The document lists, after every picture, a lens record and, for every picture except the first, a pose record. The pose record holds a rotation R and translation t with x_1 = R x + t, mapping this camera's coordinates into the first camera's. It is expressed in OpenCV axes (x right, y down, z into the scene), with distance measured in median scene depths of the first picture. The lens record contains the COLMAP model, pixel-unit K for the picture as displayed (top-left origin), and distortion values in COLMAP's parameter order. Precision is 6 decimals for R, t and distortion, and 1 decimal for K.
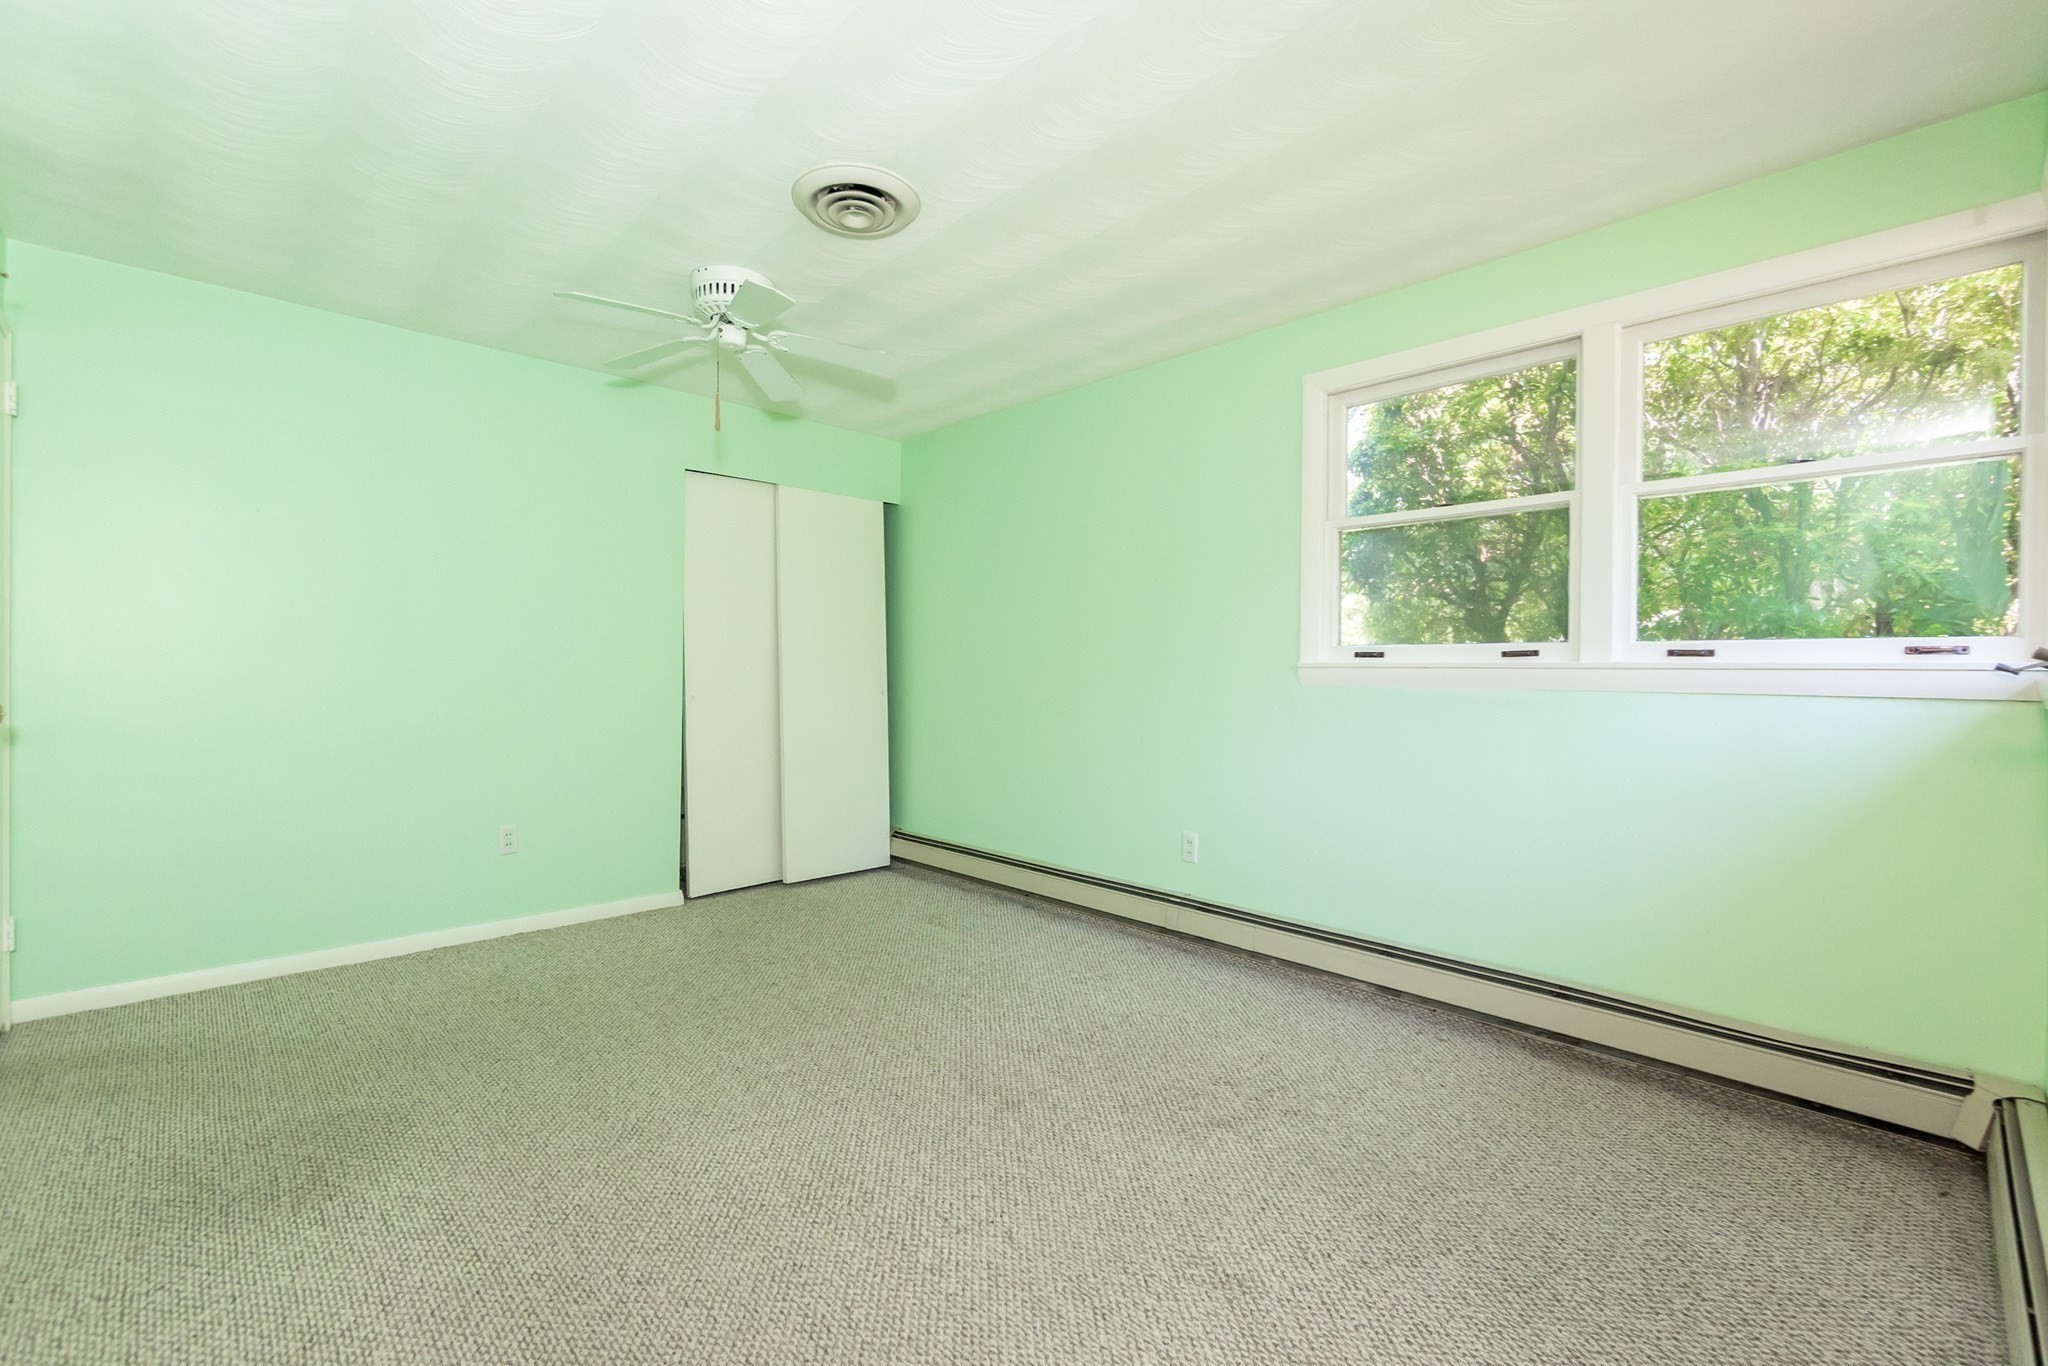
lens RADIAL K [[885.9, 0, 1017.0], [0, 885.9, 678.1], [0, 0, 1]] dist [0.000093, 0.000211]
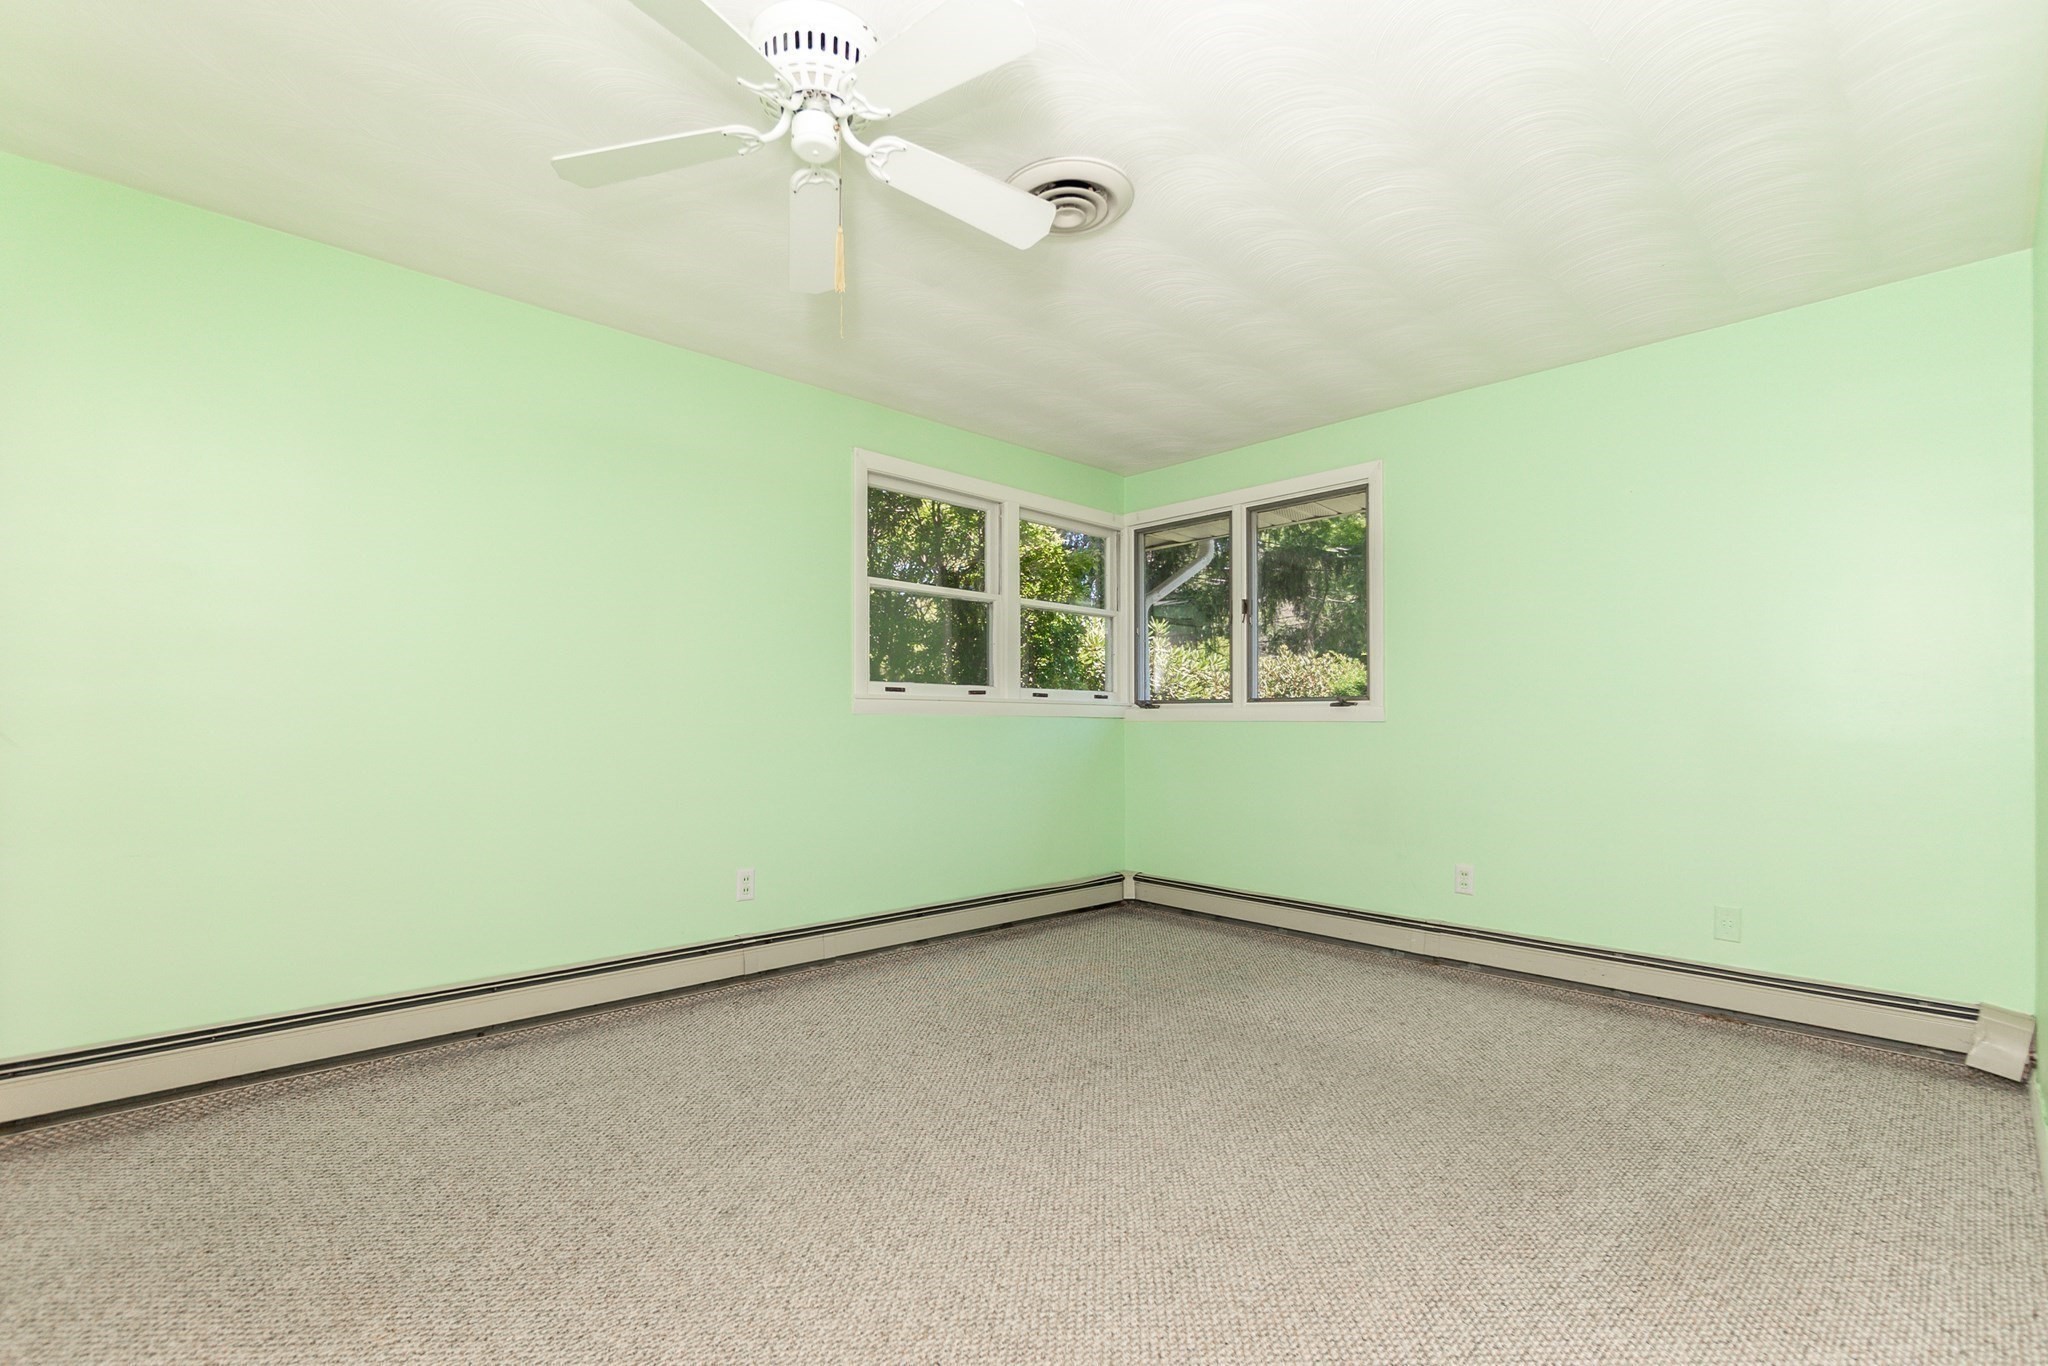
lens RADIAL K [[885.9, 0, 1017.0], [0, 885.9, 678.1], [0, 0, 1]] dist [0.000093, 0.000211]
pose [[0.016252, 0.036408, 0.999205, -1.006219], [-0.006213, 0.999321, -0.036312, 0.006064], [-0.999849, -0.005618, 0.016467, 0.920690]]
